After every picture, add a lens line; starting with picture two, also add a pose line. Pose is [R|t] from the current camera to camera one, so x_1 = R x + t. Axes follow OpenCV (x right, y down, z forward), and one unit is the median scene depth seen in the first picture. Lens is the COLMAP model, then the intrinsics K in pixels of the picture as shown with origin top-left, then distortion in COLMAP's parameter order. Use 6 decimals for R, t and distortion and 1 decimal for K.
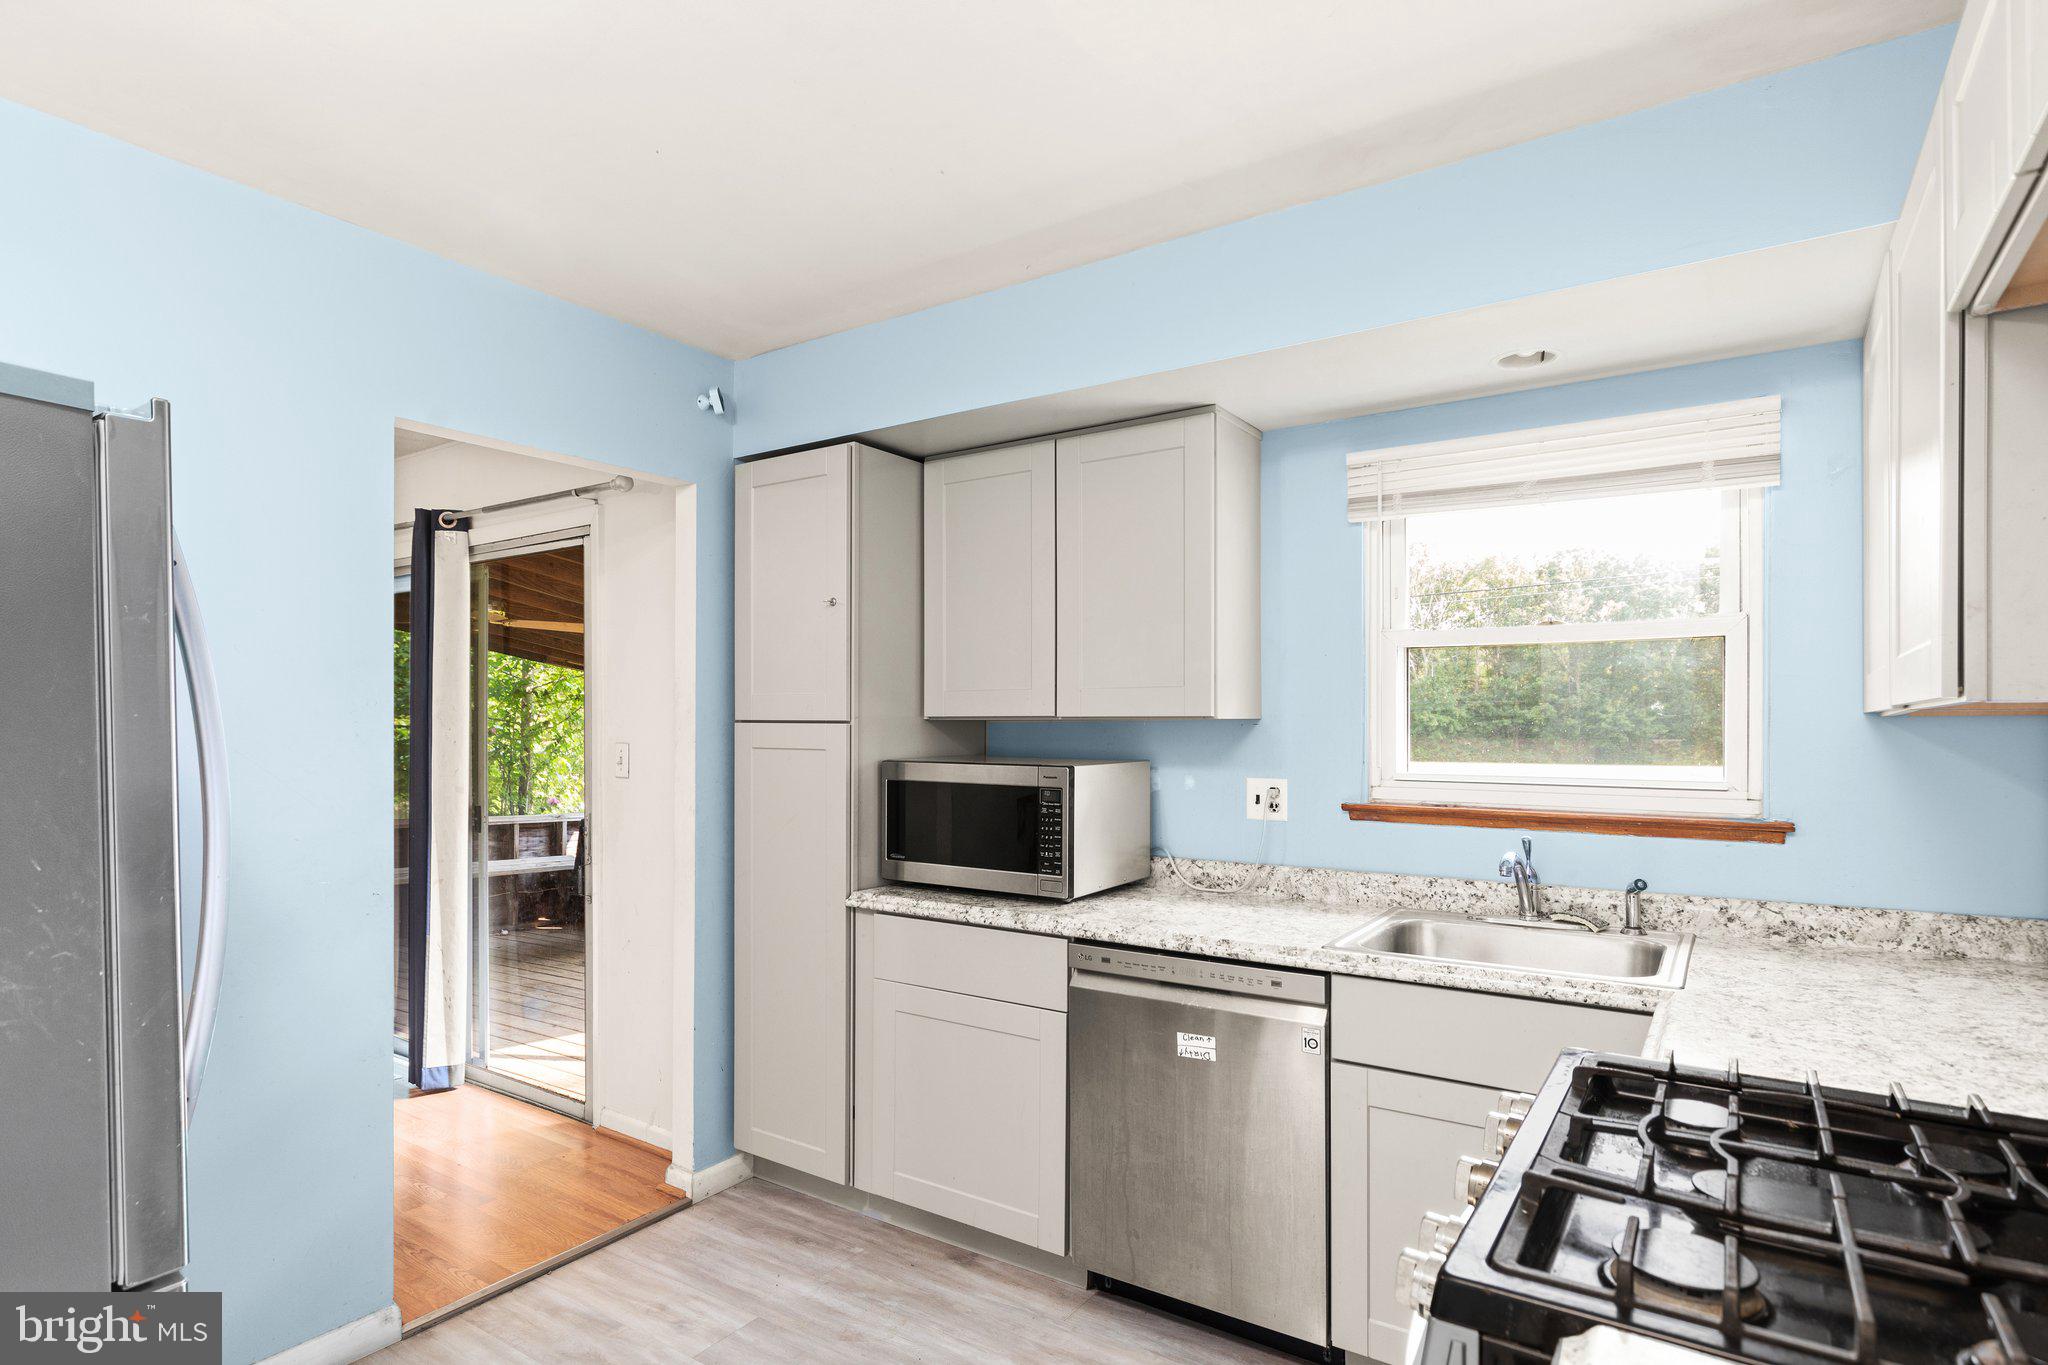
lens RADIAL K [[1056.1, 0, 1012.8], [0, 1056.1, 712.4], [0, 0, 1]] dist [0.001169, 0.000128]
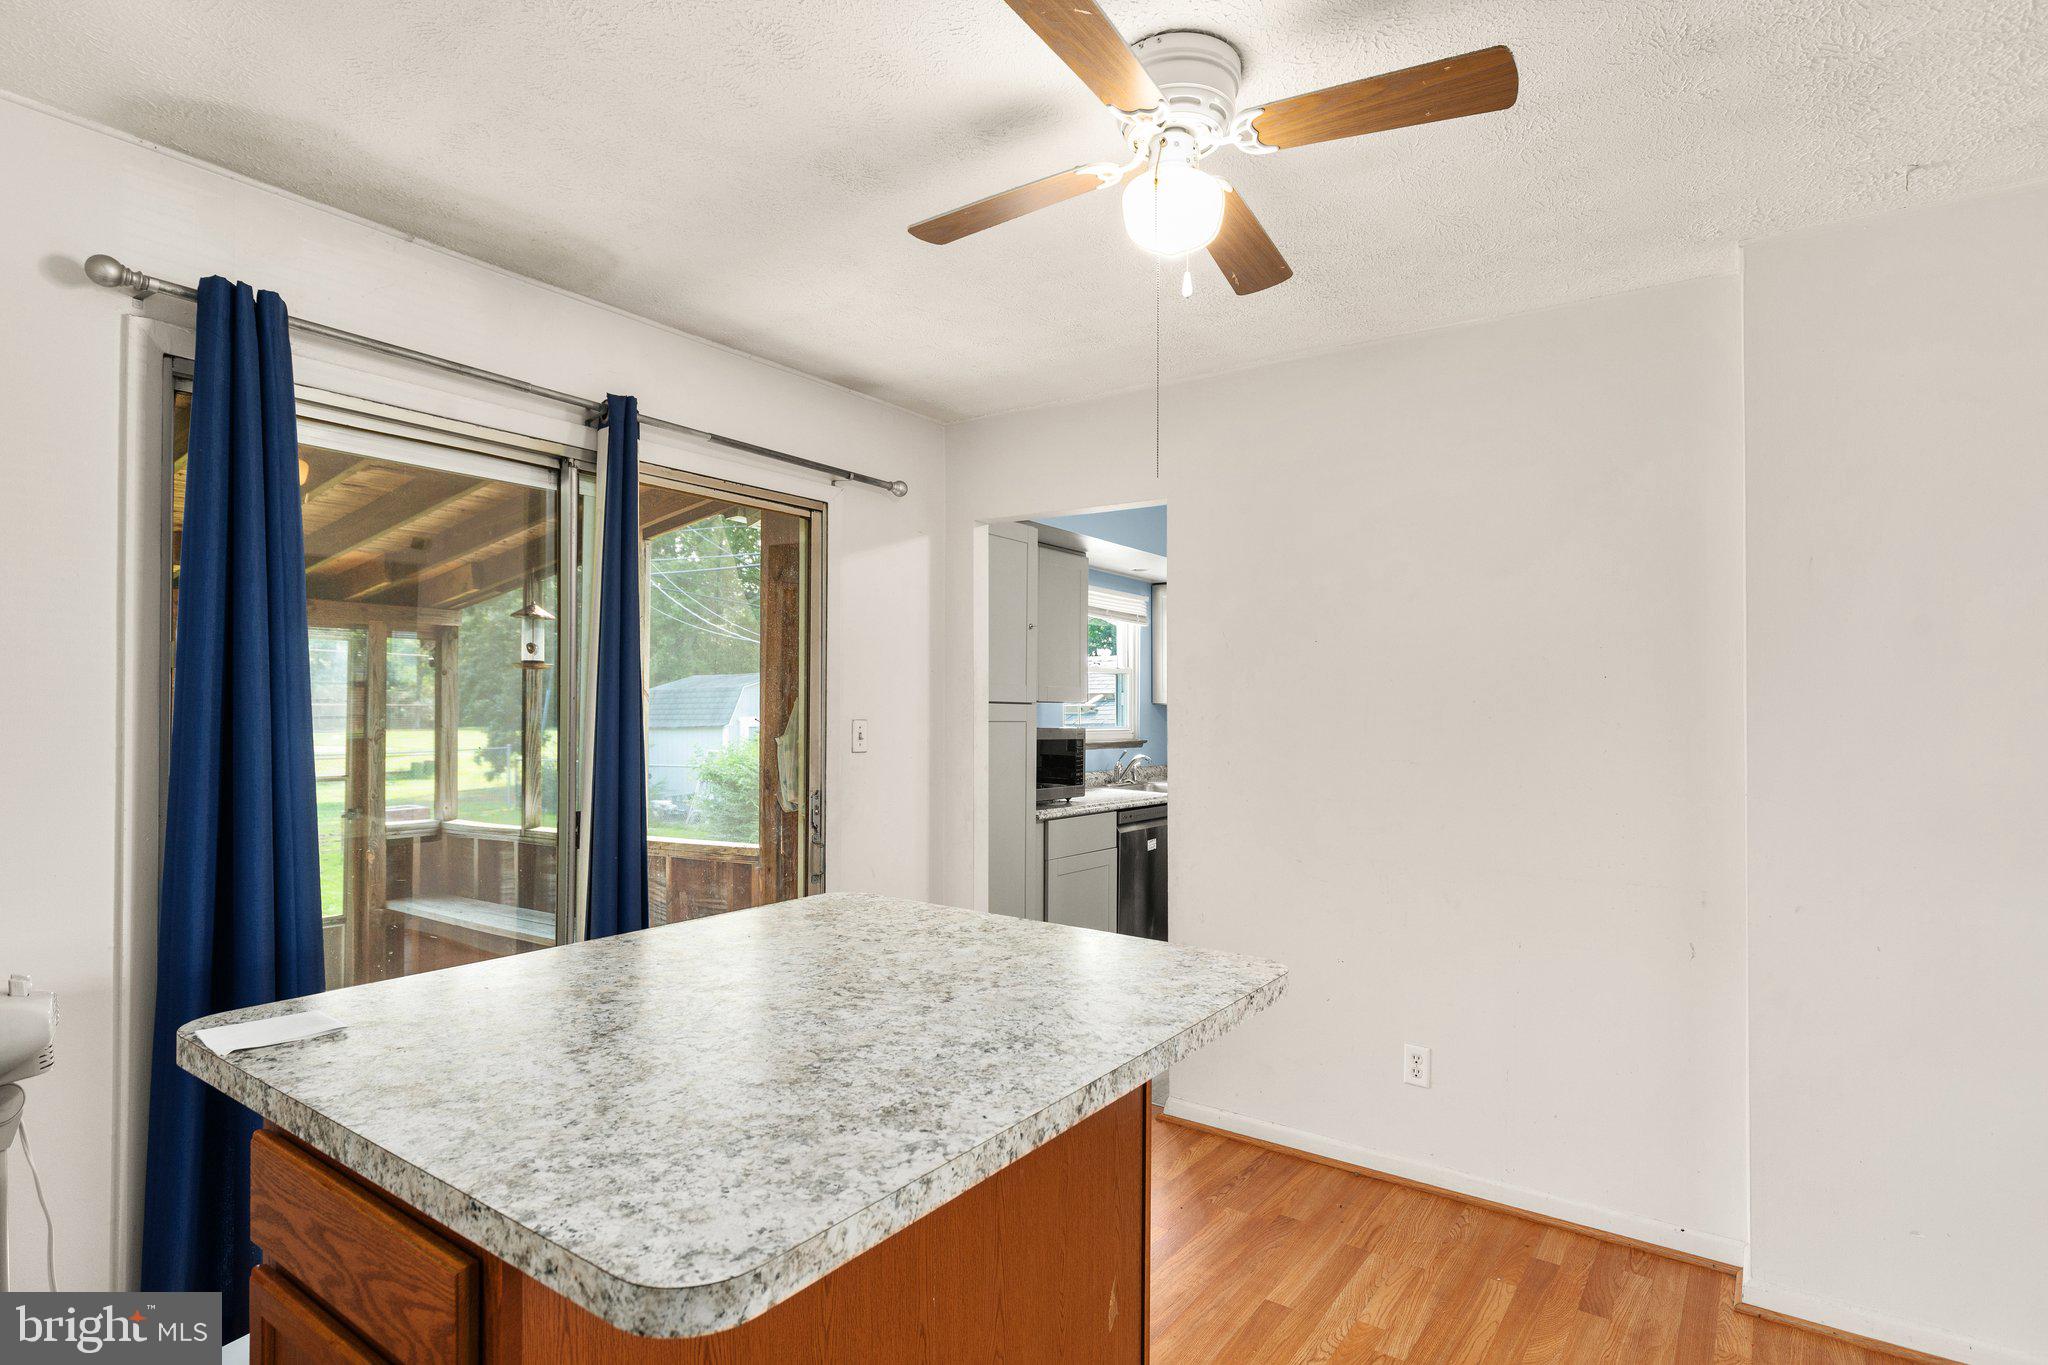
lens RADIAL K [[1056.1, 0, 1012.8], [0, 1056.1, 712.4], [0, 0, 1]] dist [0.001169, 0.000128]
pose [[0.033432, -0.002513, 0.999438, -1.740110], [-0.007349, 0.999969, 0.002760, 0.018429], [-0.999414, -0.007437, 0.033413, 0.996542]]
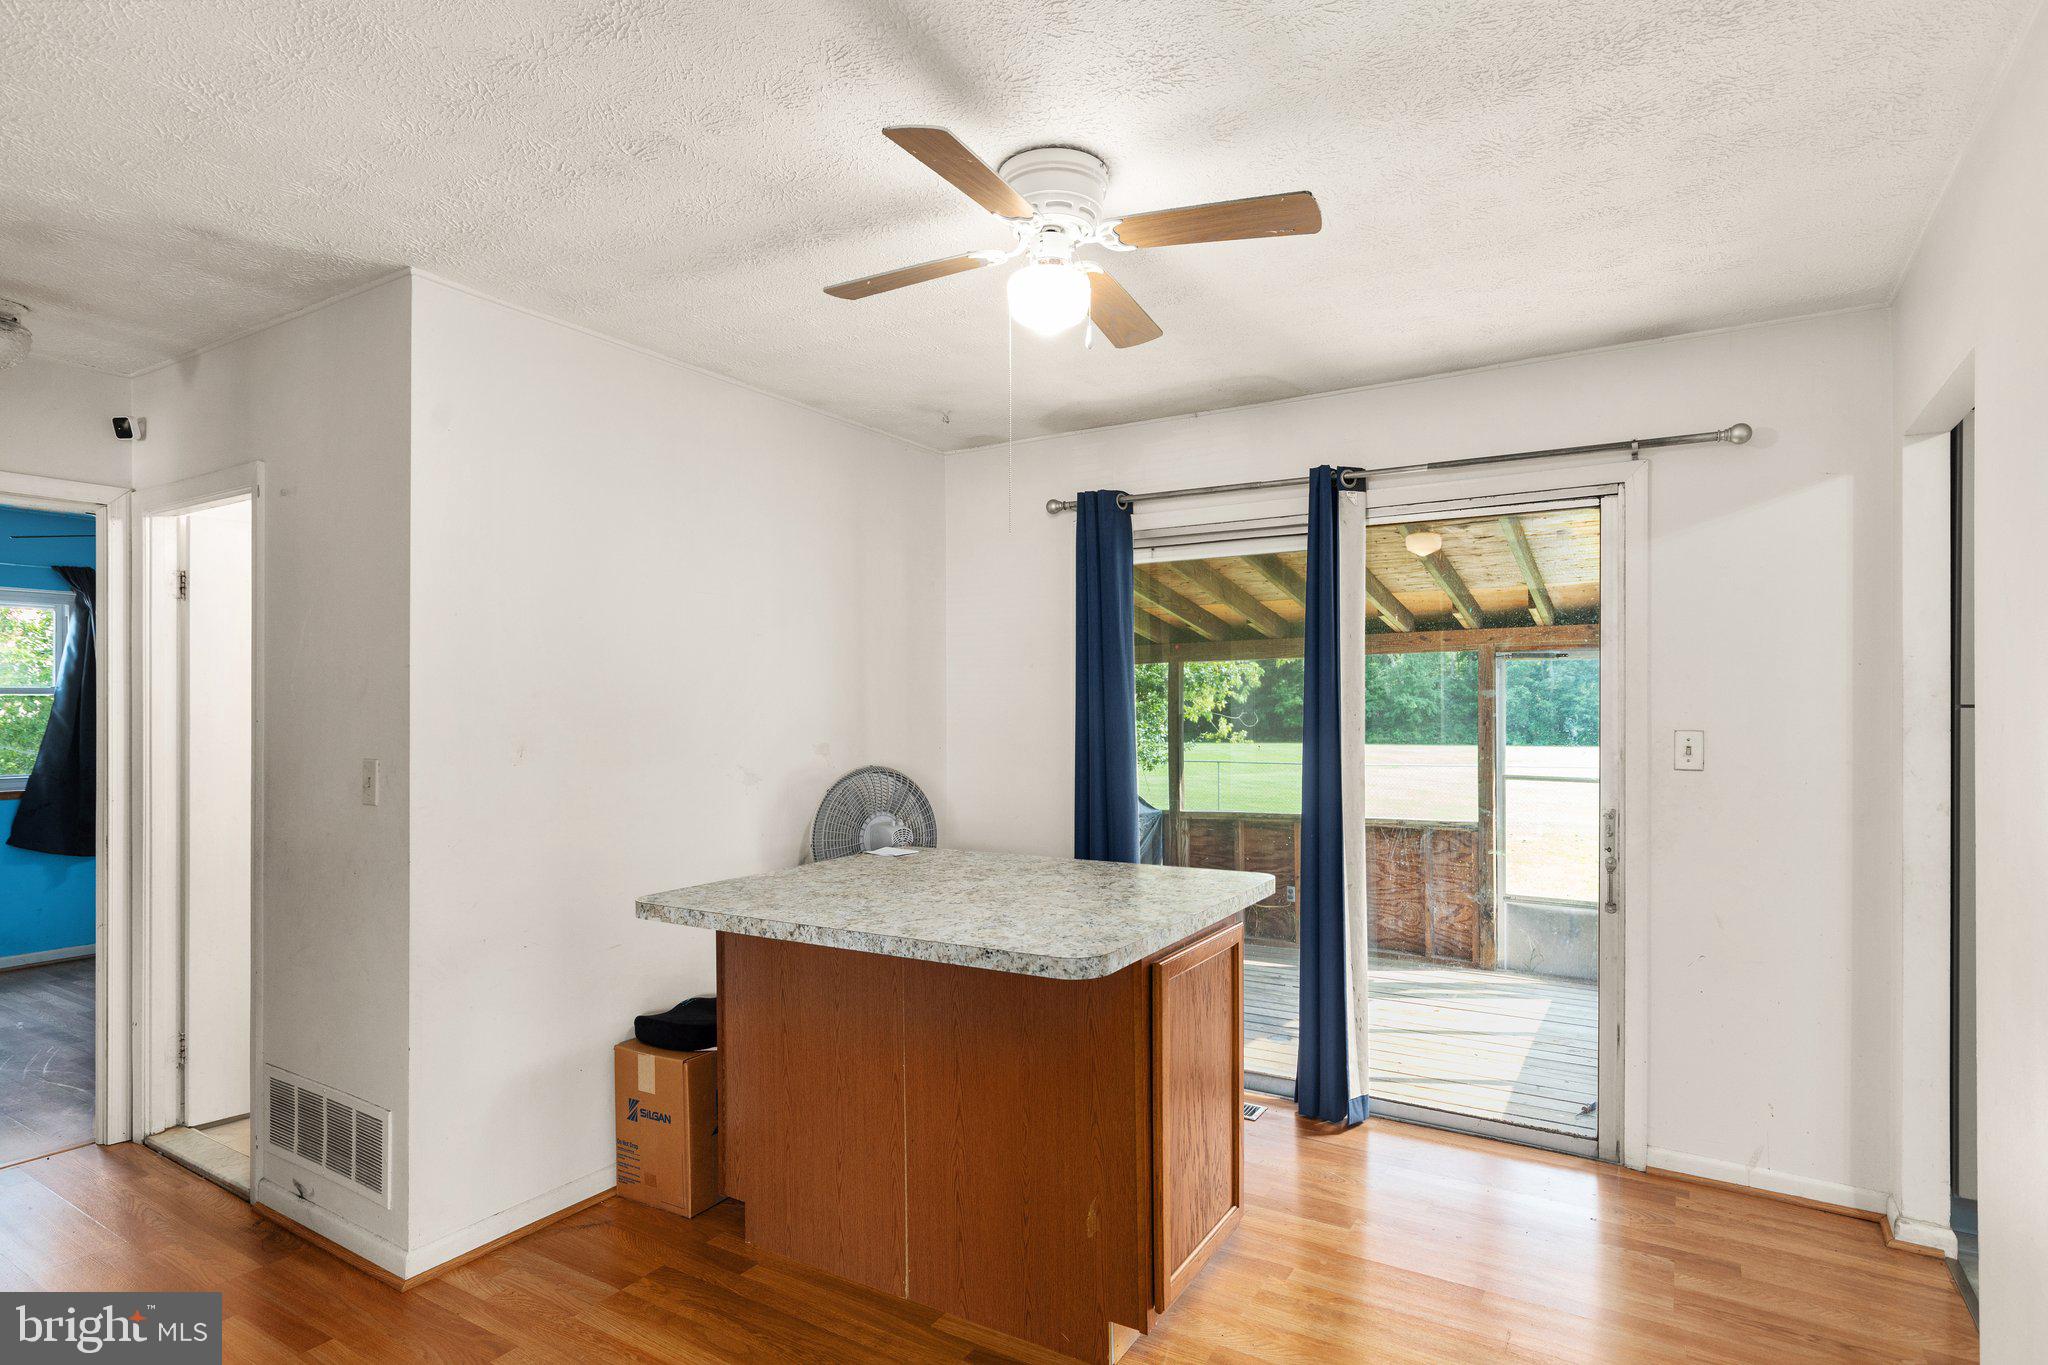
lens RADIAL K [[1048.1, 0, 1014.9], [0, 1048.1, 694.4], [0, 0, 1]] dist [-0.000251, -0.000144]
pose [[0.999363, -0.002983, 0.035563, -1.173876], [0.003042, 0.999994, -0.001610, -0.001399], [-0.035558, 0.001717, 0.999366, 0.181422]]
